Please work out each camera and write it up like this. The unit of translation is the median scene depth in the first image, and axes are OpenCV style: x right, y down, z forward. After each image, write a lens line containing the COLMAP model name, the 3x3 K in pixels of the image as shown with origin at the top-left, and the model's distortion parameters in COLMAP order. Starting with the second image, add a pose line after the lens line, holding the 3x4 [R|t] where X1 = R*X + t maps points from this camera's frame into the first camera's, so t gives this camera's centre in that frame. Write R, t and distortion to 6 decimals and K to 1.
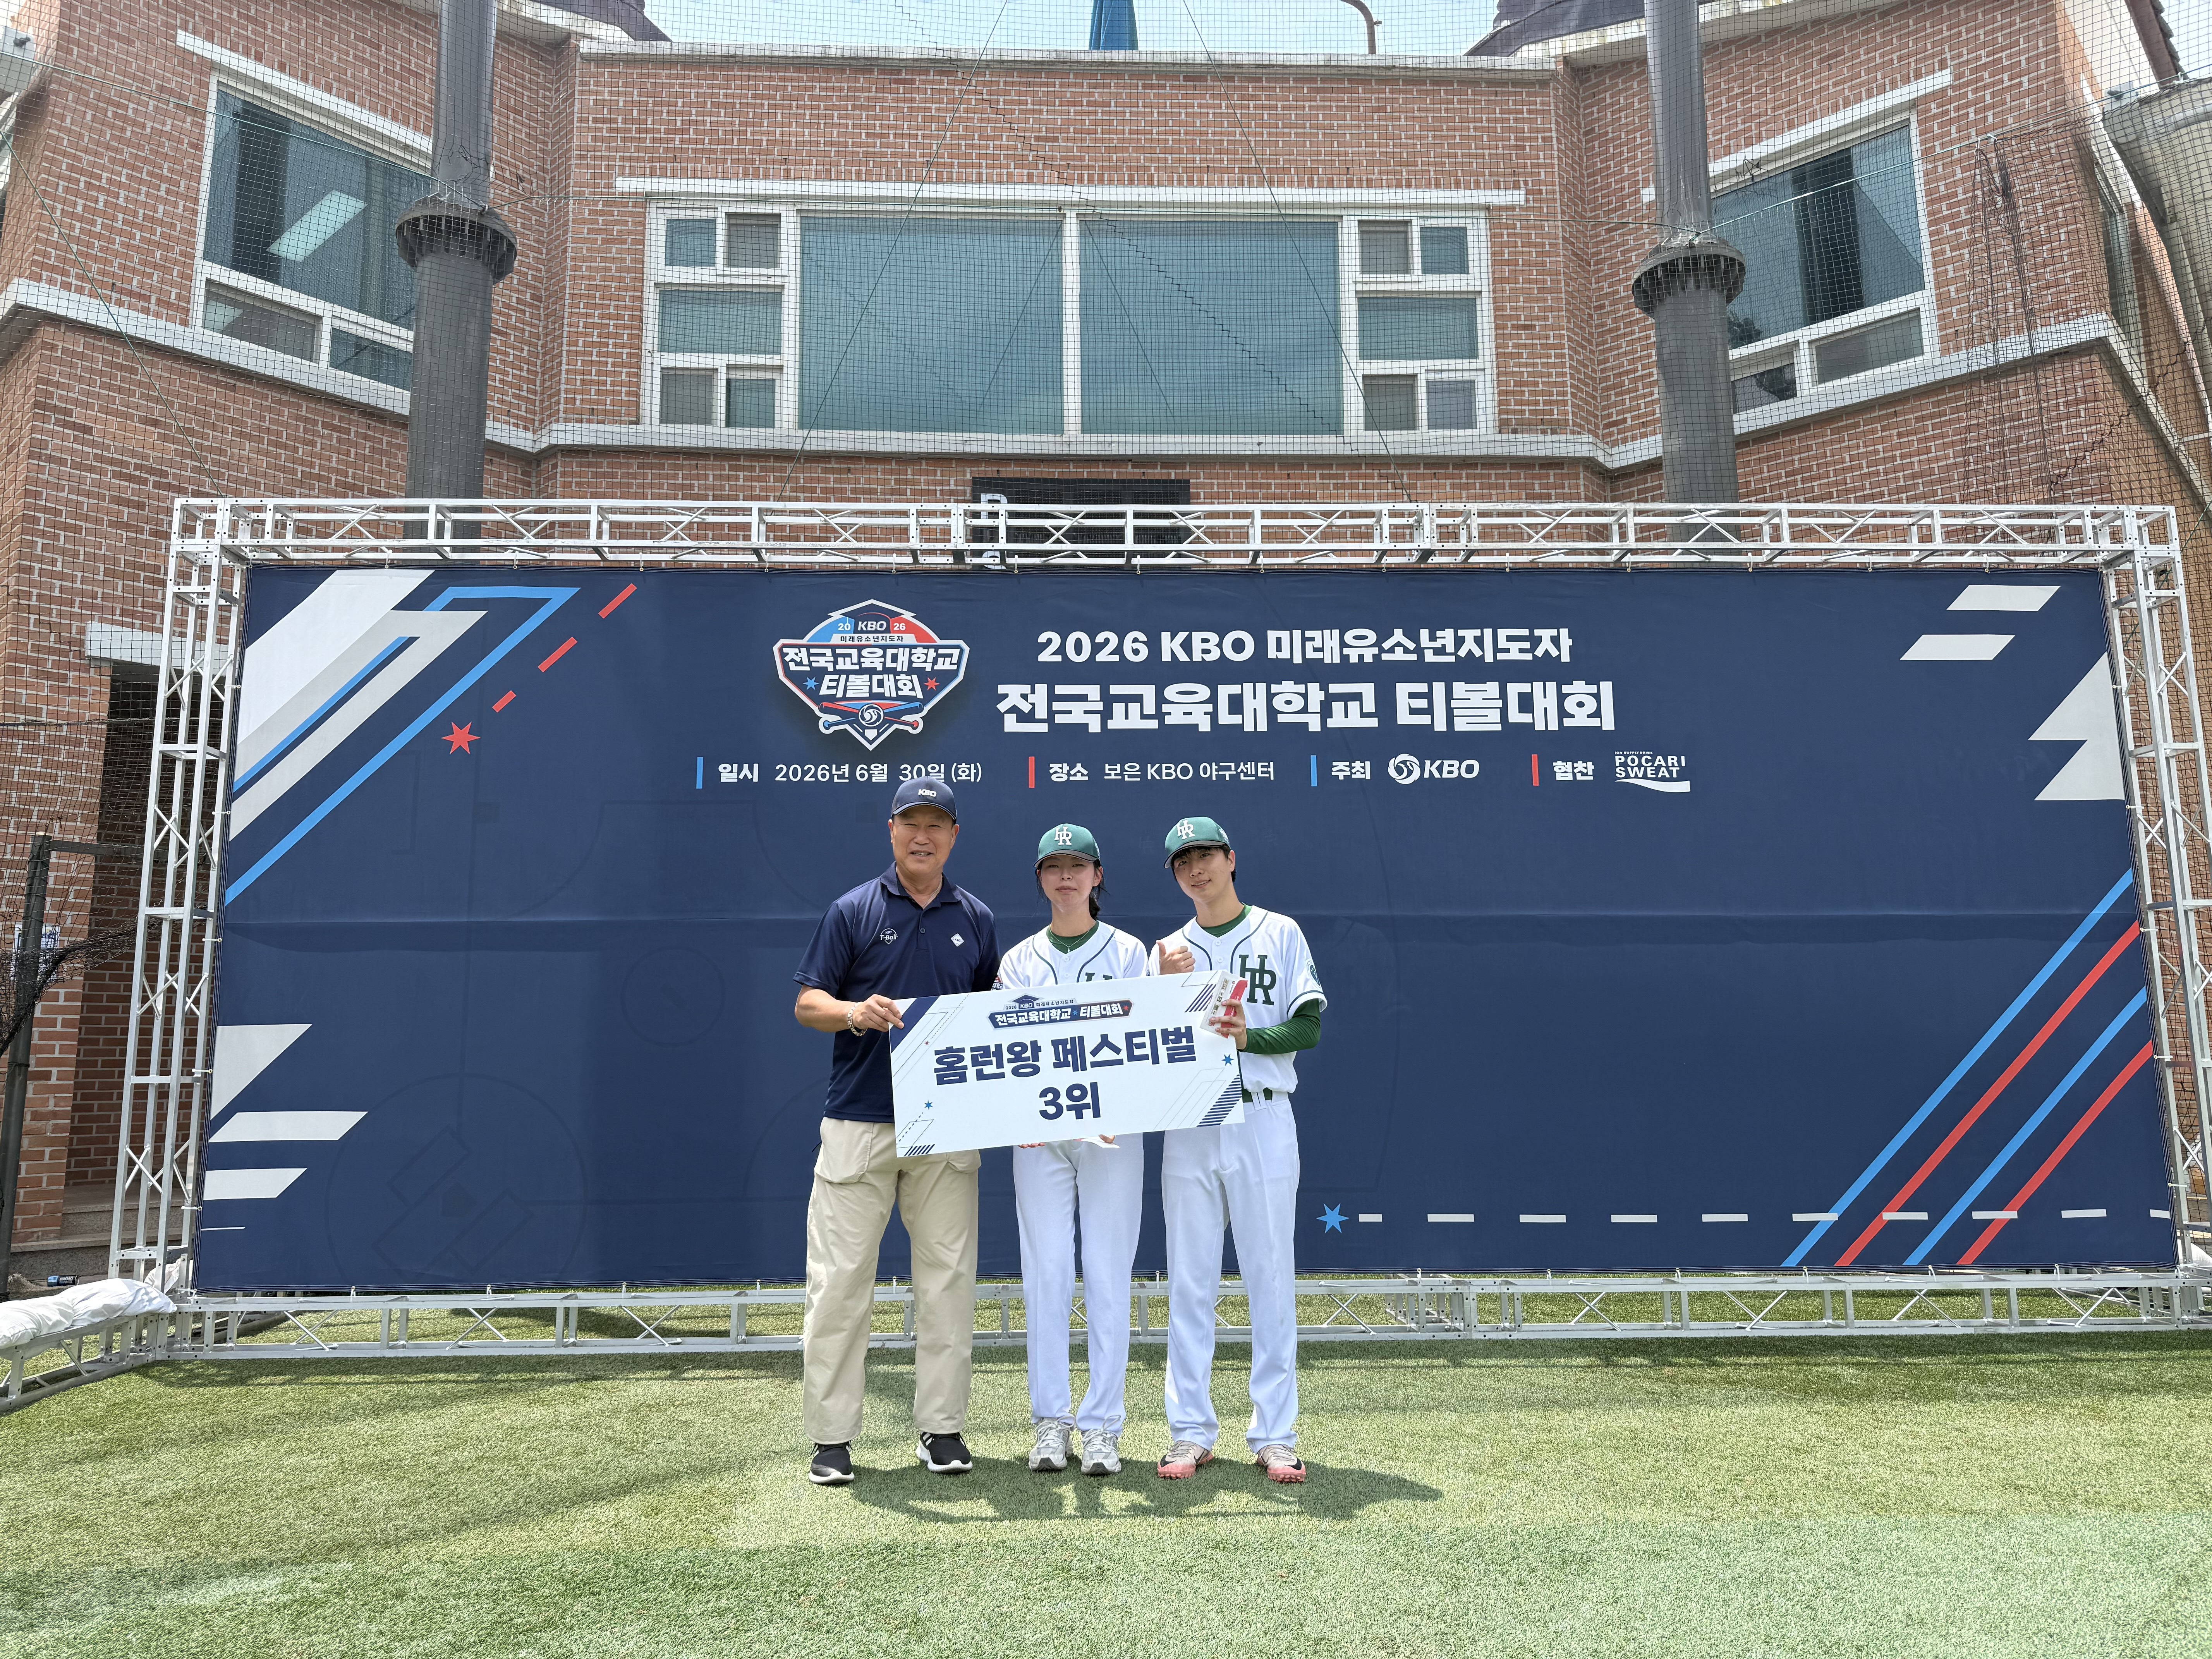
lens RADIAL K [[1560.8, 0, 1082.4], [0, 1560.8, 823.7], [0, 0, 1]] dist [0.061327, -0.065818]
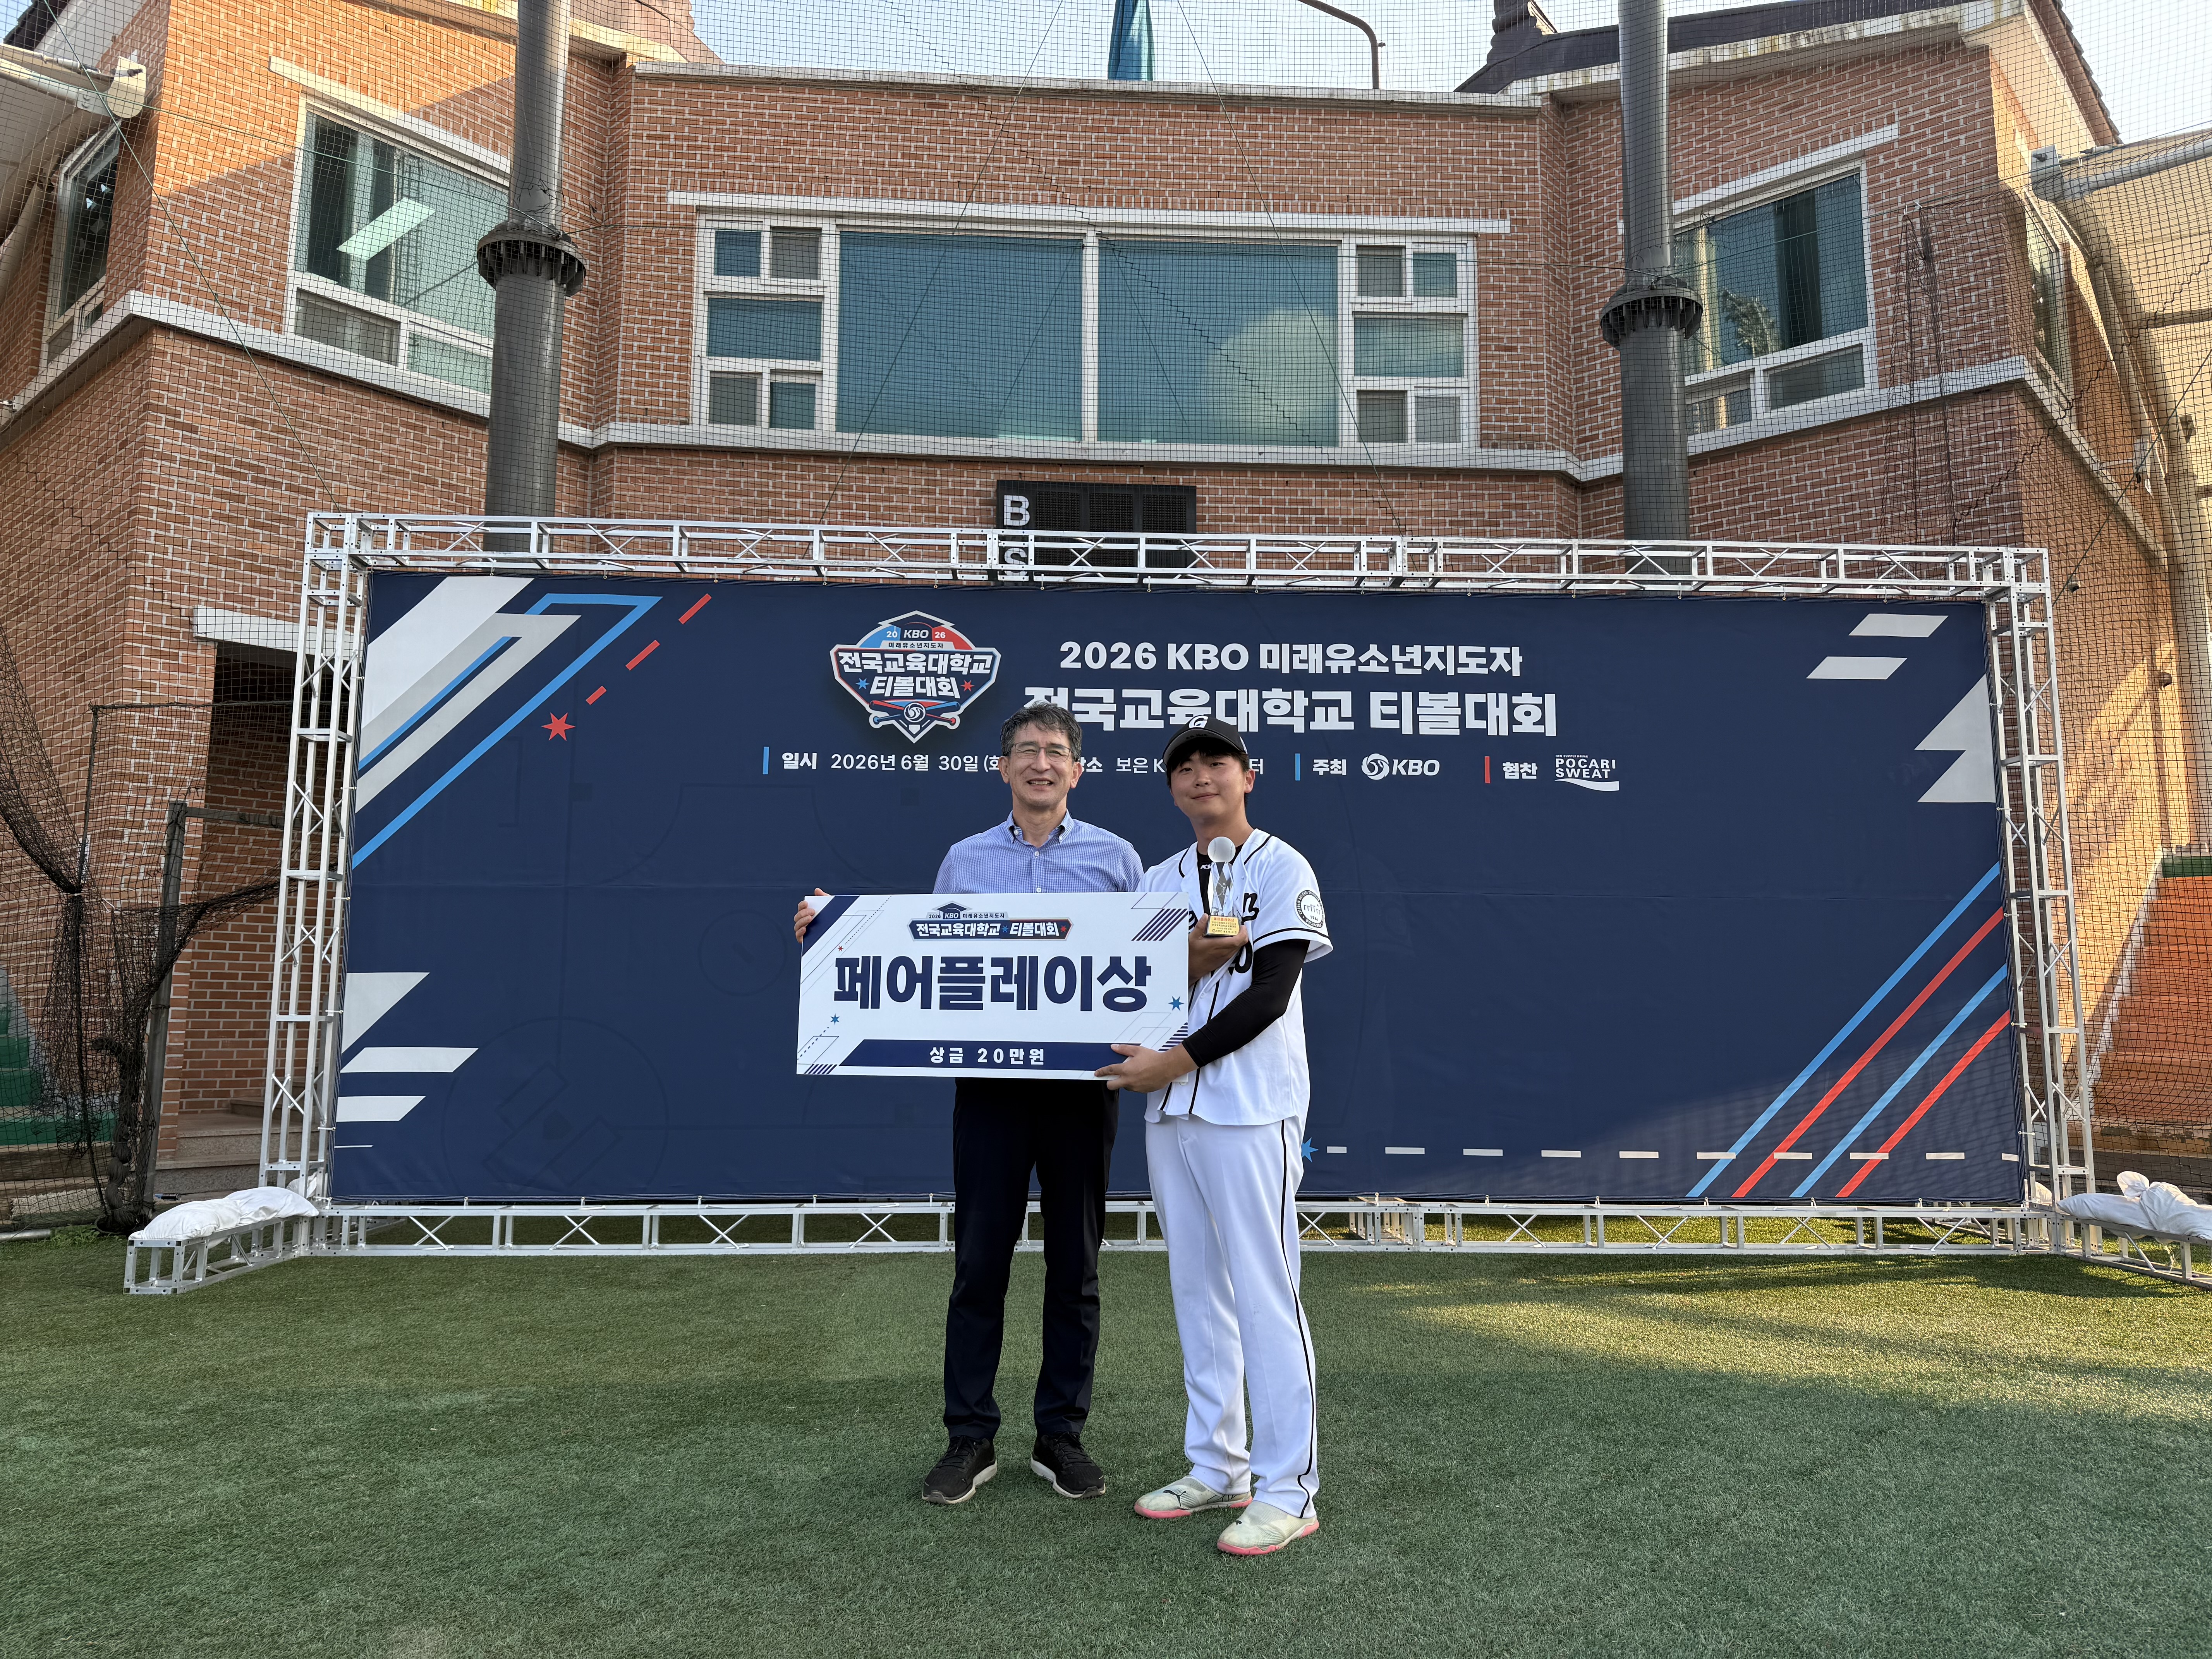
lens RADIAL K [[1594.4, 0, 1104.6], [0, 1594.4, 824.0], [0, 0, 1]] dist [0.074220, -0.082150]
pose [[0.999772, 0.016183, 0.013908, -0.010291], [-0.016581, 0.999441, 0.029016, -0.023467], [-0.013430, -0.029240, 0.999482, -0.178270]]
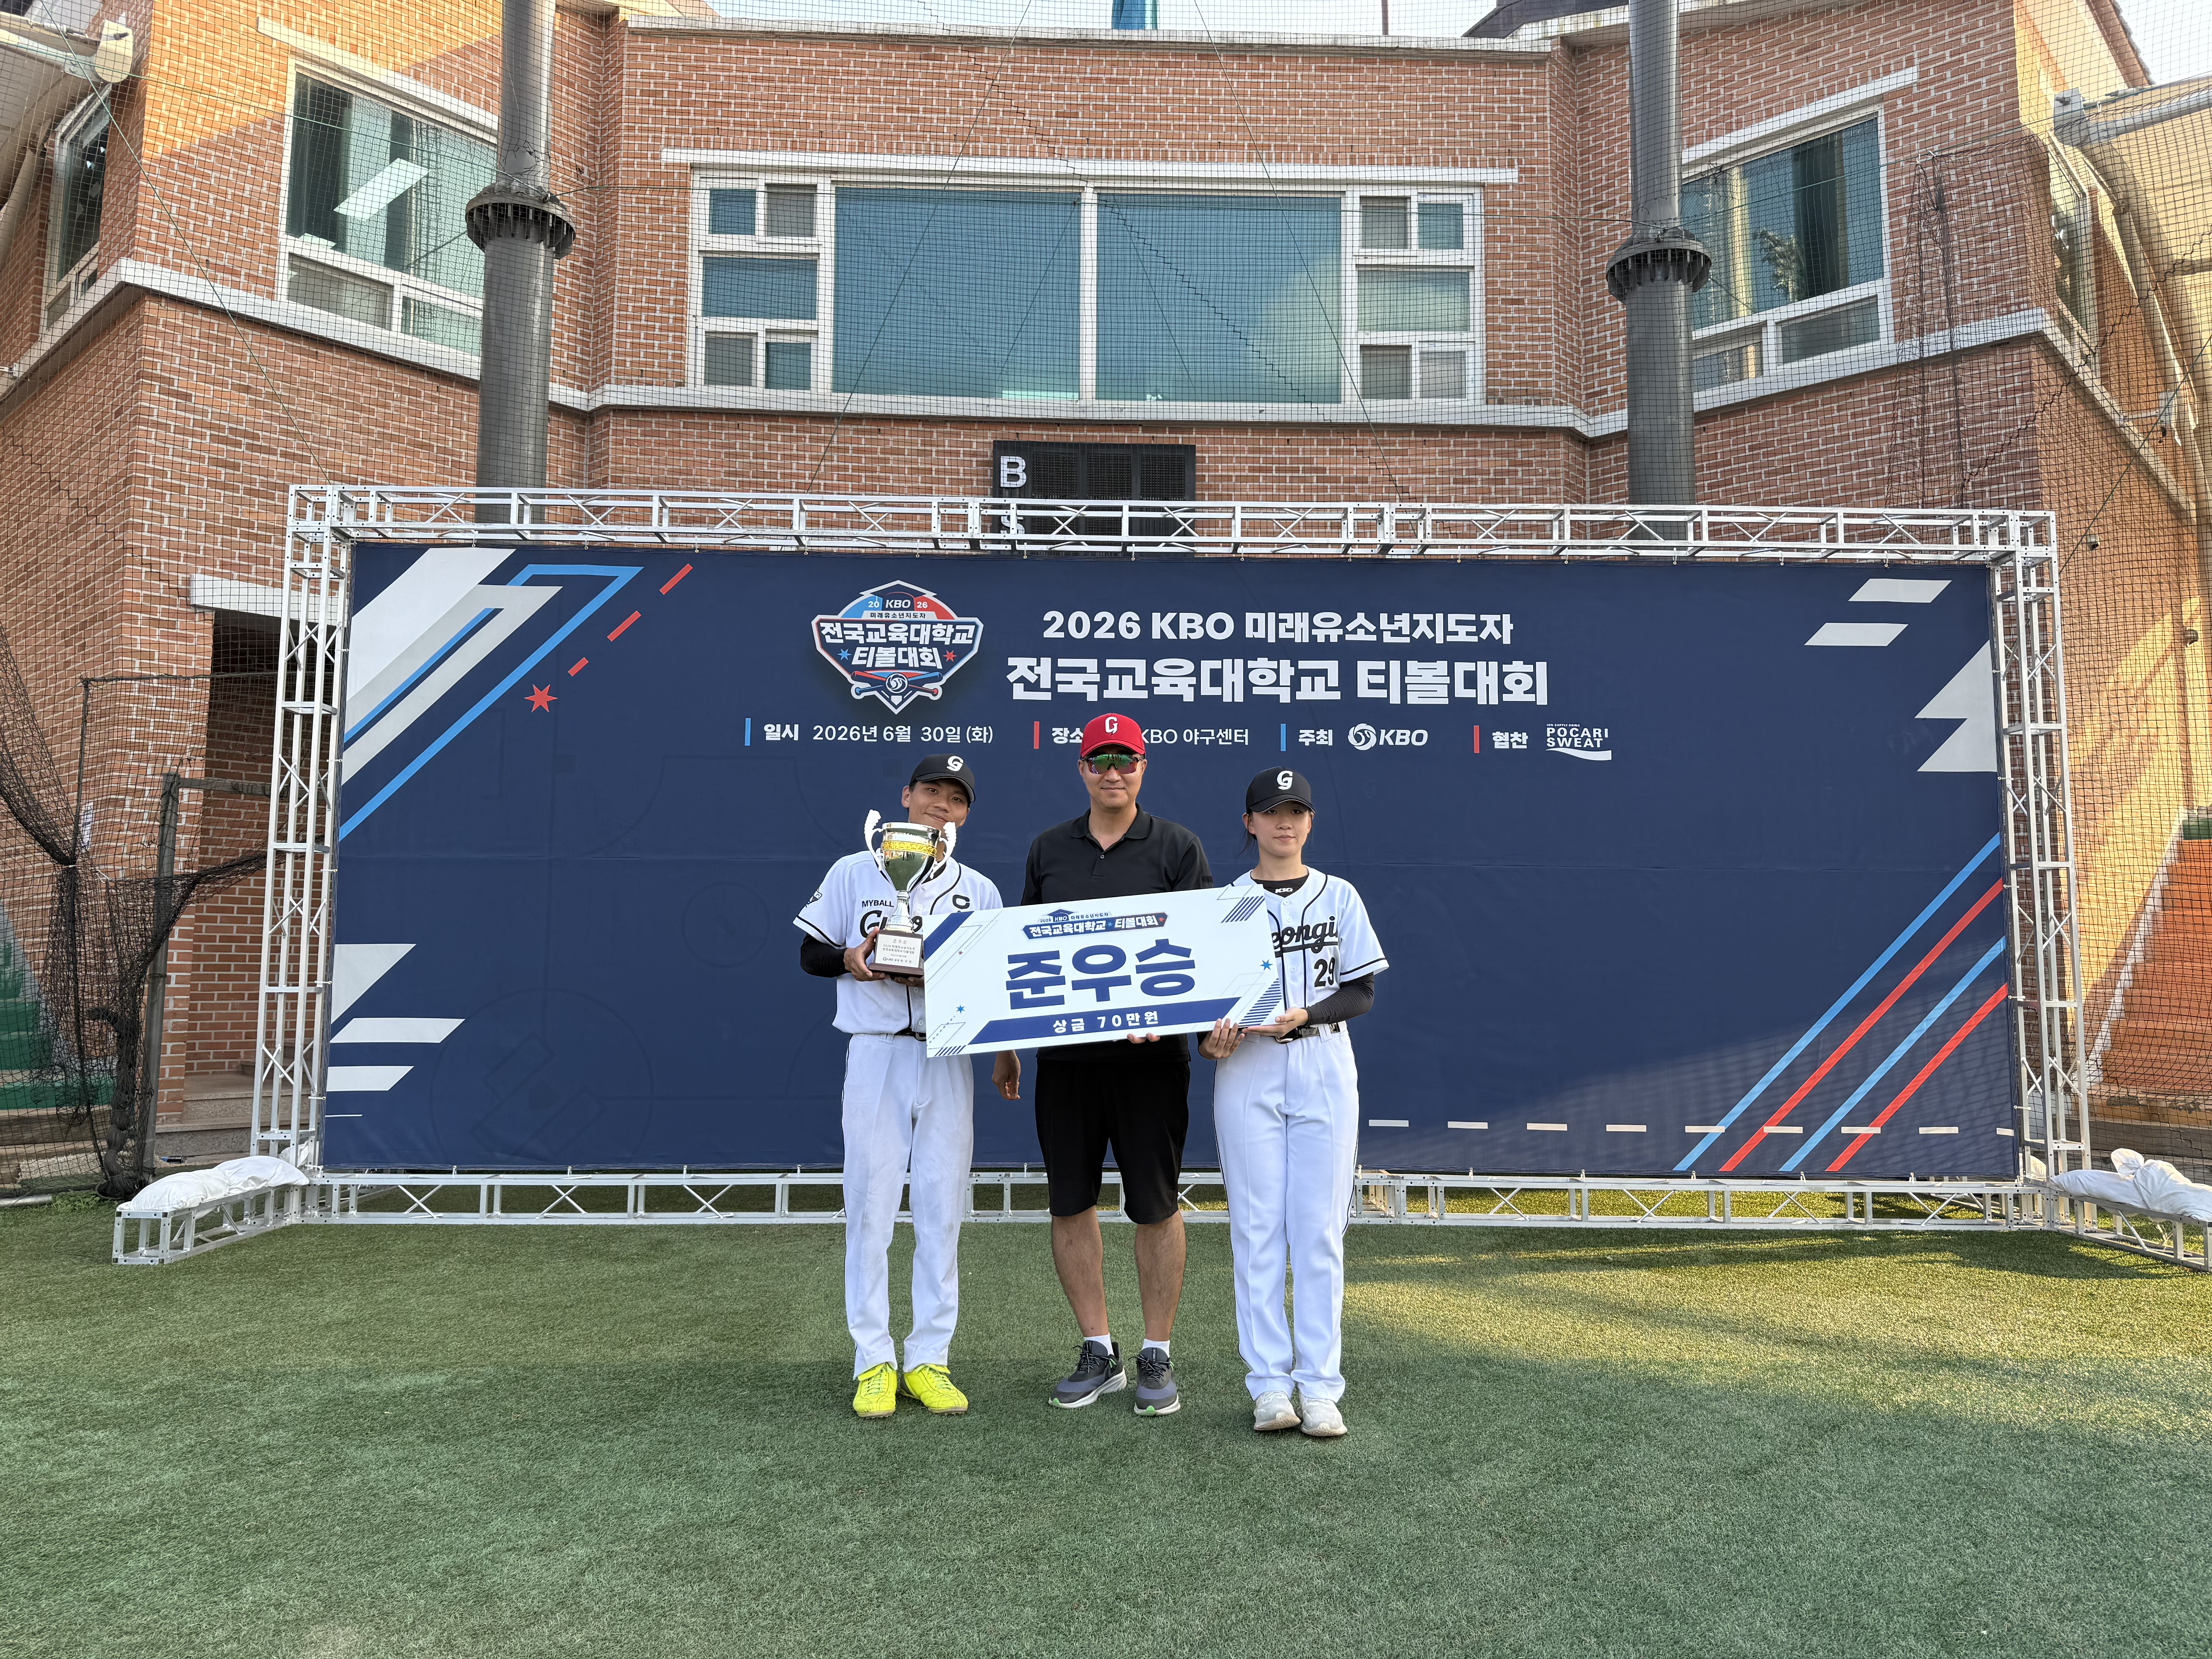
lens RADIAL K [[1594.4, 0, 1099.7], [0, 1594.4, 820.0], [0, 0, 1]] dist [0.067897, -0.074253]
pose [[0.999838, 0.015328, -0.009437, 0.025656], [-0.014734, 0.998081, 0.060144, -0.041568], [0.010340, -0.059995, 0.998145, -0.169858]]
